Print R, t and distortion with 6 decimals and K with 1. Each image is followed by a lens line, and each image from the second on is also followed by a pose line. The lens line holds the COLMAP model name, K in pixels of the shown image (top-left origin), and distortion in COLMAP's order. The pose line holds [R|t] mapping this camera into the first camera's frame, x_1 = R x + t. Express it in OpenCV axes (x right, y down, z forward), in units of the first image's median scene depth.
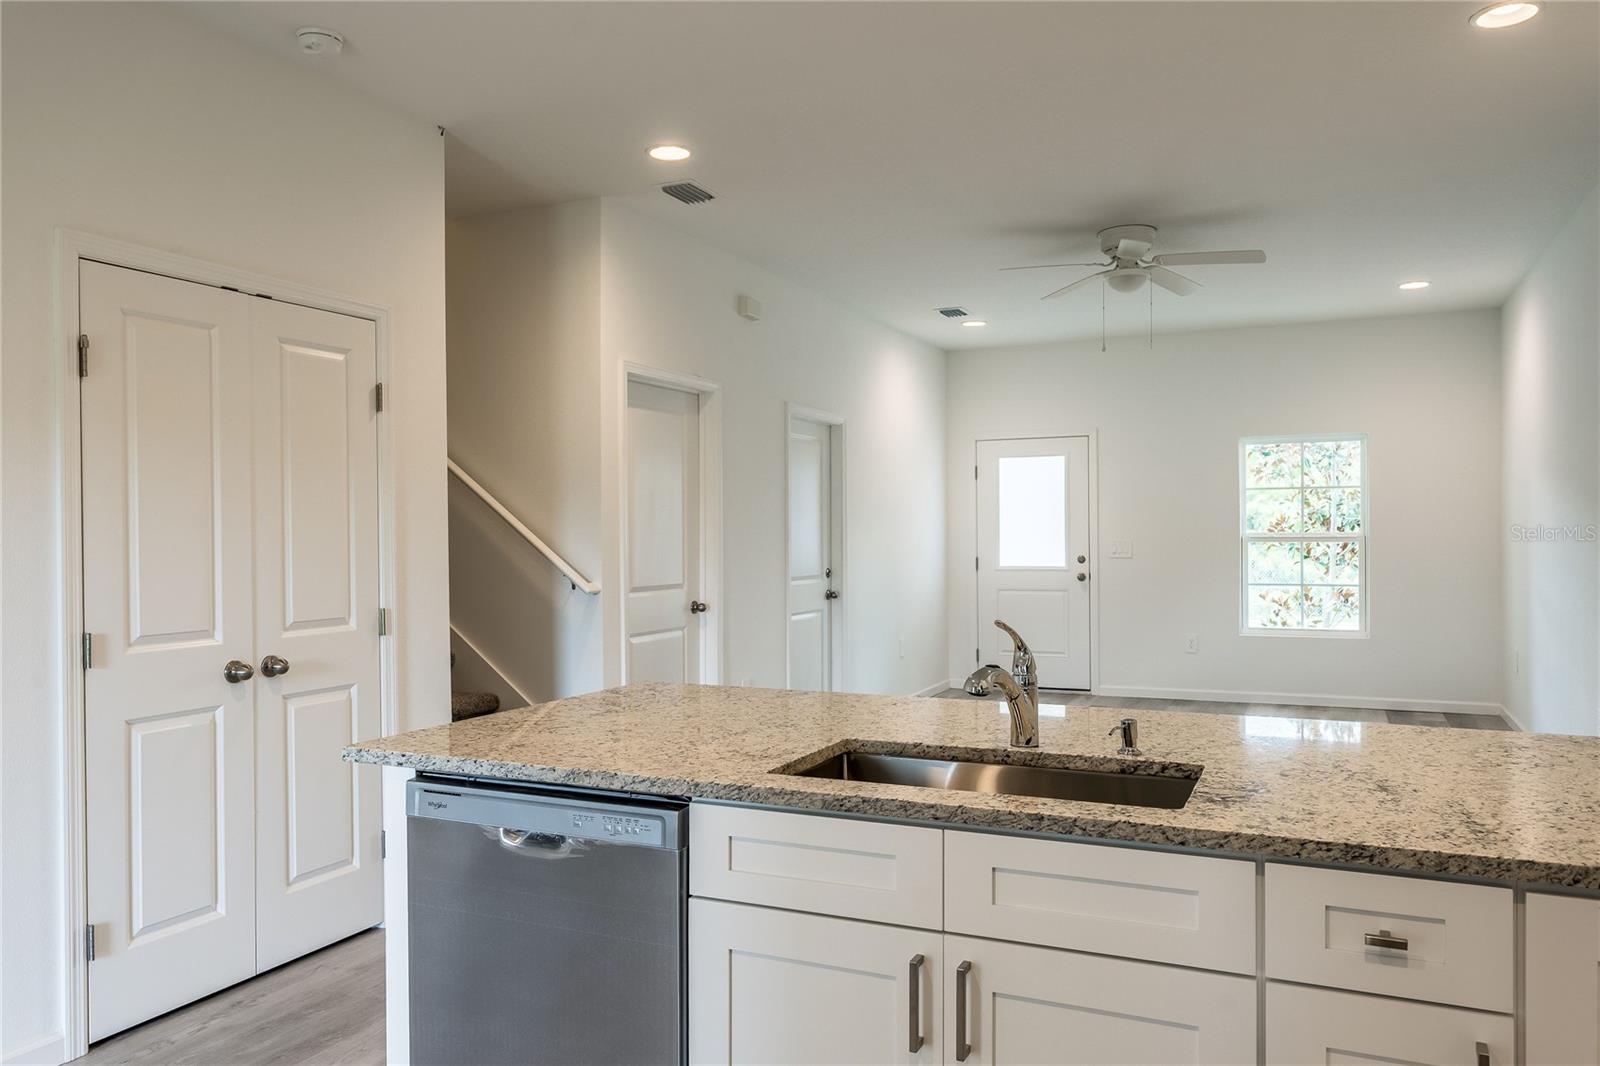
lens RADIAL K [[1159.2, 0, 800.1], [0, 1159.2, 534.8], [0, 0, 1]] dist [-0.002684, -0.000507]
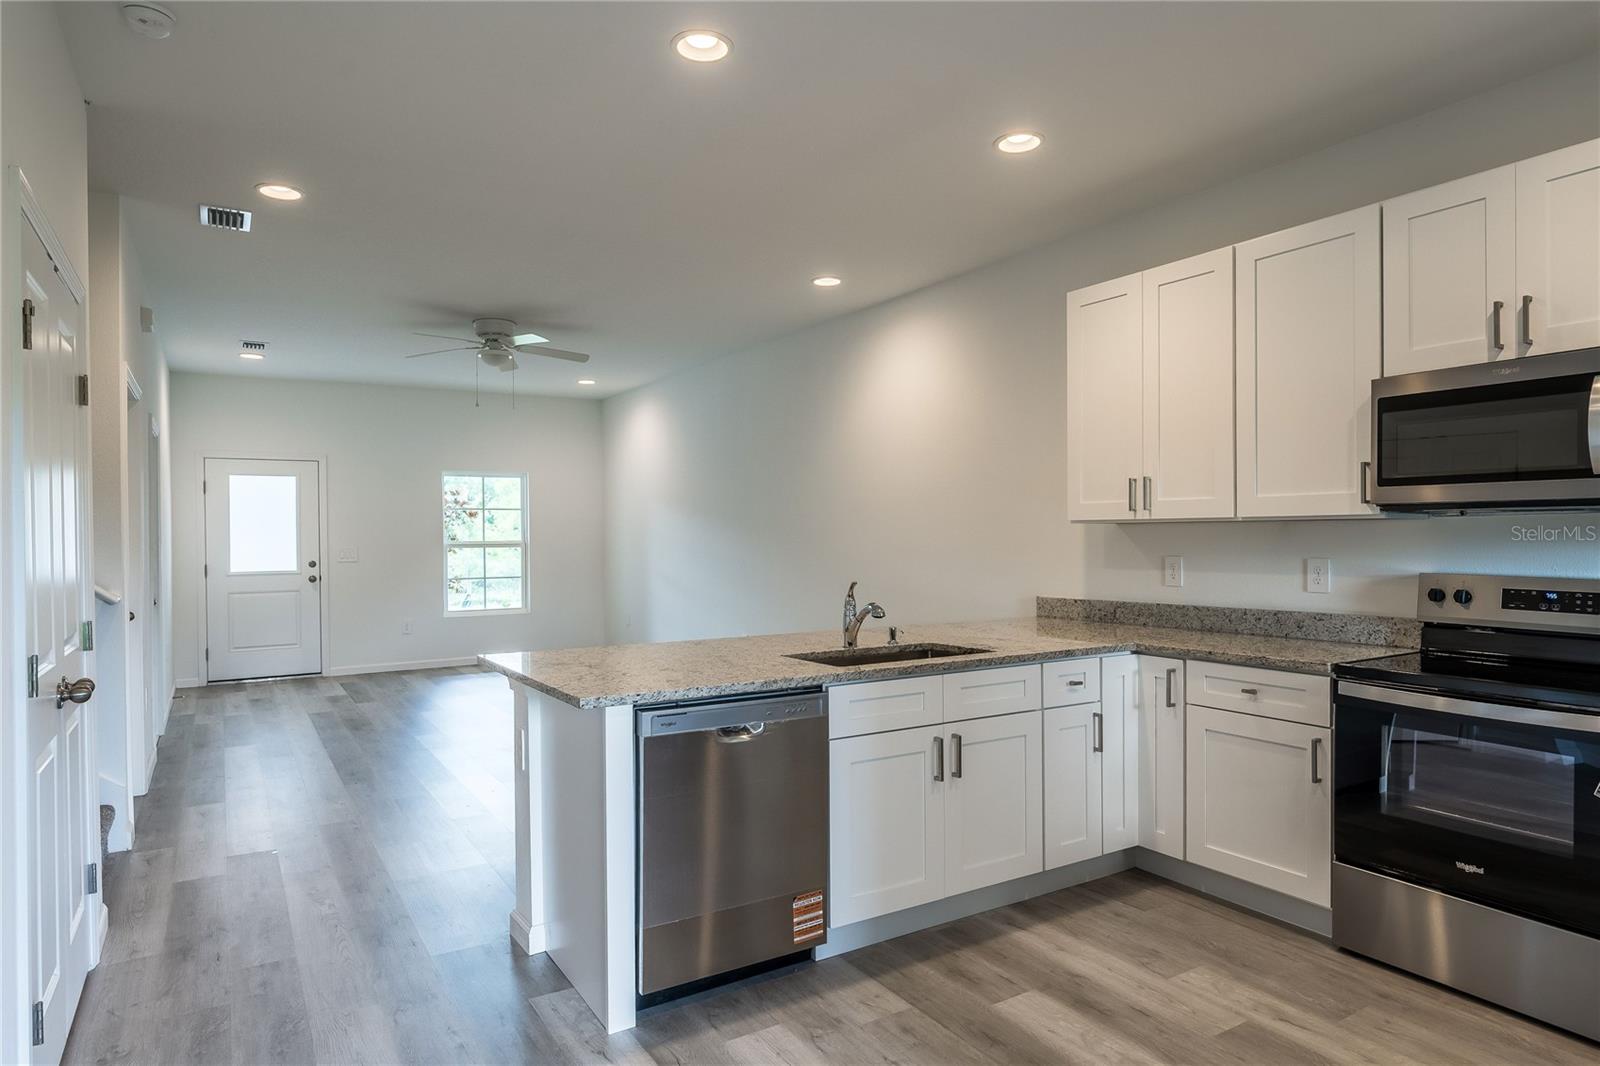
lens RADIAL K [[927.8, 0, 798.1], [0, 927.8, 532.8], [0, 0, 1]] dist [-0.005568, -0.000536]
pose [[0.556079, 0.004416, 0.831118, -0.351612], [0.007009, 0.999925, -0.010002, 0.002714], [-0.831100, 0.011387, 0.556006, 0.068157]]
